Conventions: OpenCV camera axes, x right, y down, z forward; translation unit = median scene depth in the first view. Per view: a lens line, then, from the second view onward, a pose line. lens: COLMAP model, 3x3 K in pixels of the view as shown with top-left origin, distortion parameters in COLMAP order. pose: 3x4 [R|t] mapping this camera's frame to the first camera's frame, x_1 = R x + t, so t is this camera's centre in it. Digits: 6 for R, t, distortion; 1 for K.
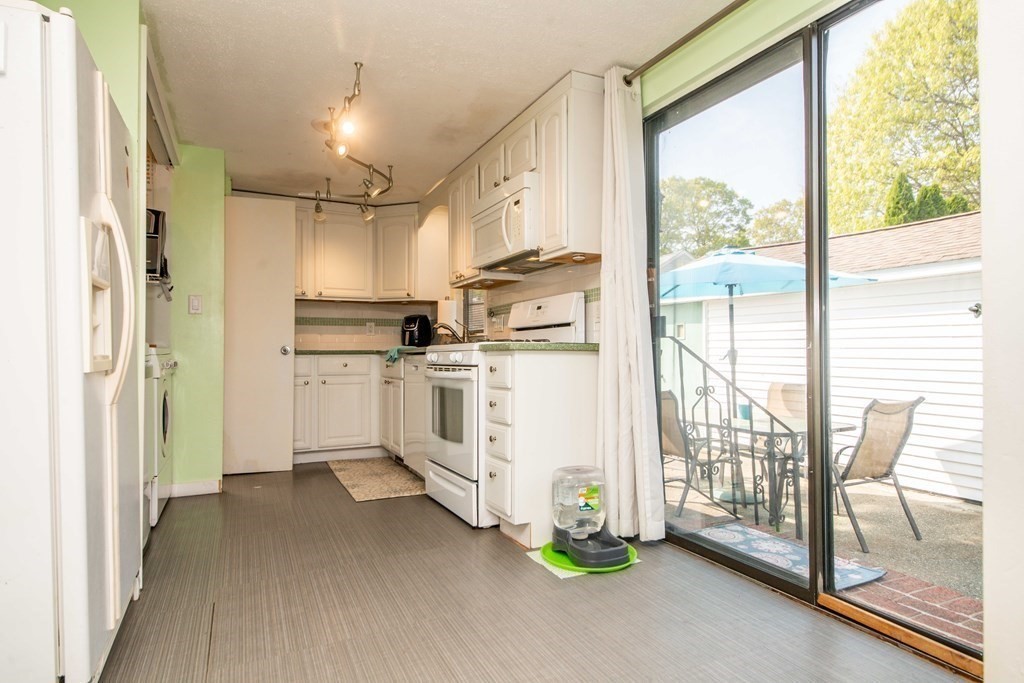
lens RADIAL K [[578.3, 0, 512.8], [0, 578.3, 345.1], [0, 0, 1]] dist [0.006364, 0.000641]
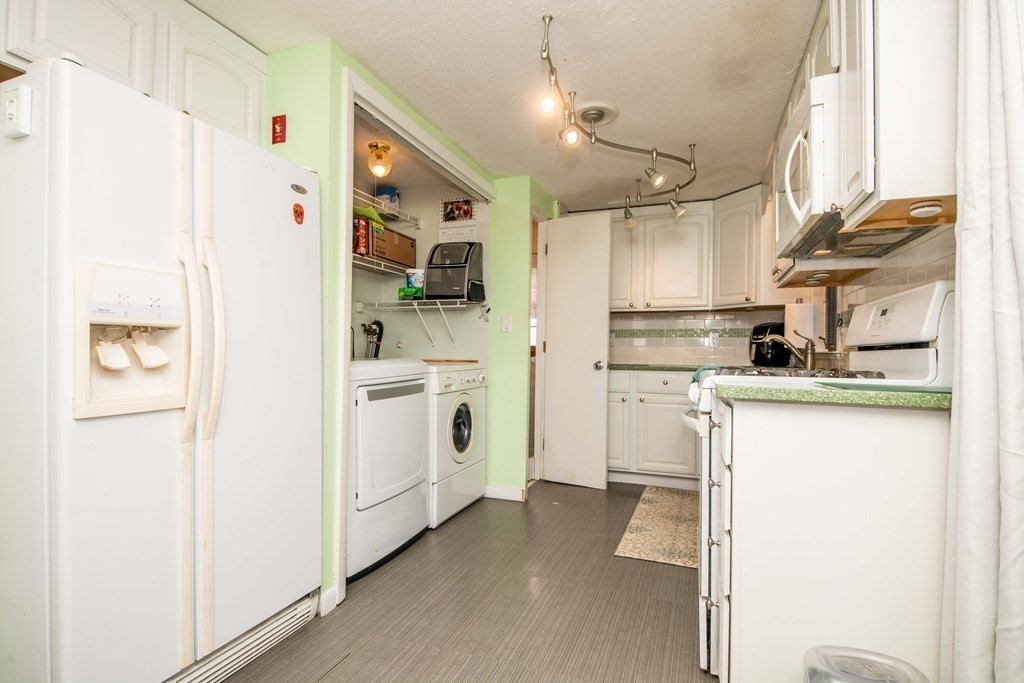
lens RADIAL K [[497.2, 0, 508.7], [0, 497.2, 343.1], [0, 0, 1]] dist [-0.000088, -0.000493]
pose [[0.680835, -0.000914, -0.732436, 0.119792], [-0.001279, 0.999996, -0.002436, -0.025949], [0.732436, 0.002595, 0.680831, 0.312417]]
